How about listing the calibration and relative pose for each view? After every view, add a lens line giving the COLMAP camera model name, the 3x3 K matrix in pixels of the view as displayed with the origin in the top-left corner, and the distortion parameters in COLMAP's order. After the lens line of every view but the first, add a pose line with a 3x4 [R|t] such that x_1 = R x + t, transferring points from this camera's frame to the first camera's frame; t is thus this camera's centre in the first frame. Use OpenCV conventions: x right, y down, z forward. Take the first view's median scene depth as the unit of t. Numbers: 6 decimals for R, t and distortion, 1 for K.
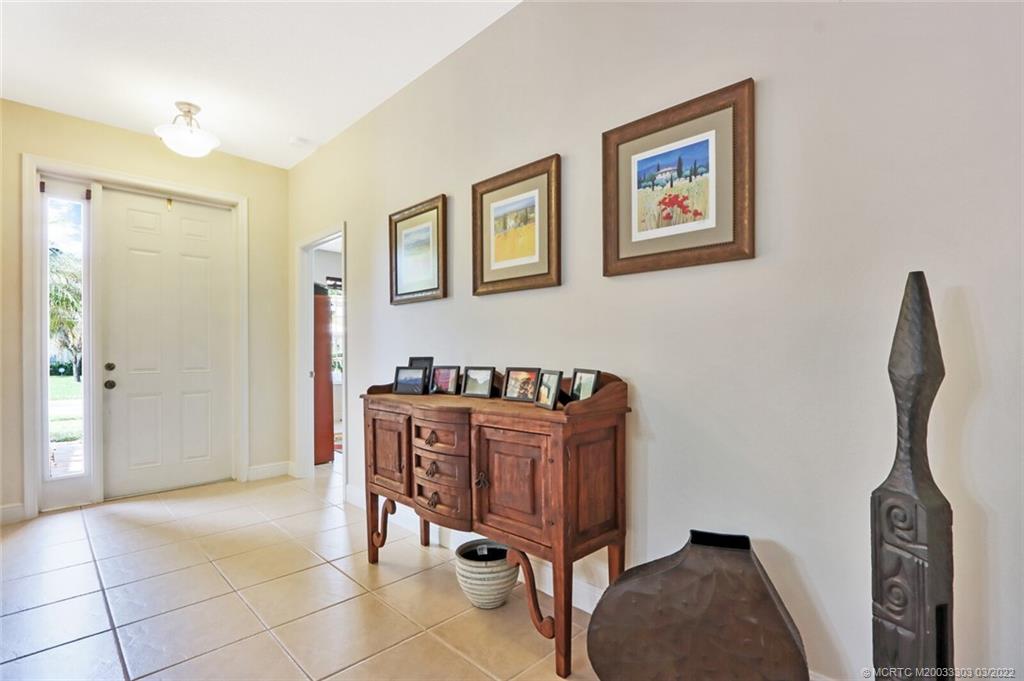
lens RADIAL K [[489.8, 0, 507.7], [0, 489.8, 355.7], [0, 0, 1]] dist [-0.012640, 0.001062]
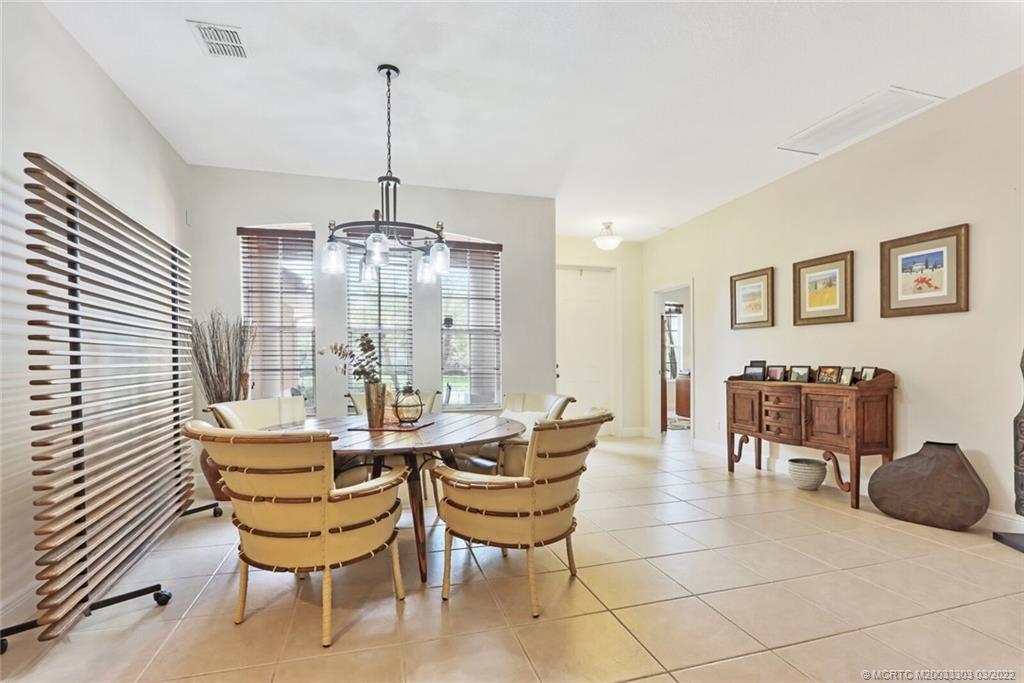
lens RADIAL K [[497.6, 0, 505.7], [0, 497.6, 361.9], [0, 0, 1]] dist [-0.017819, 0.000359]
pose [[0.880768, 0.003068, -0.473538, -0.180755], [-0.002434, 0.999995, 0.001952, 0.008758], [0.473541, -0.000567, 0.880771, -1.375744]]
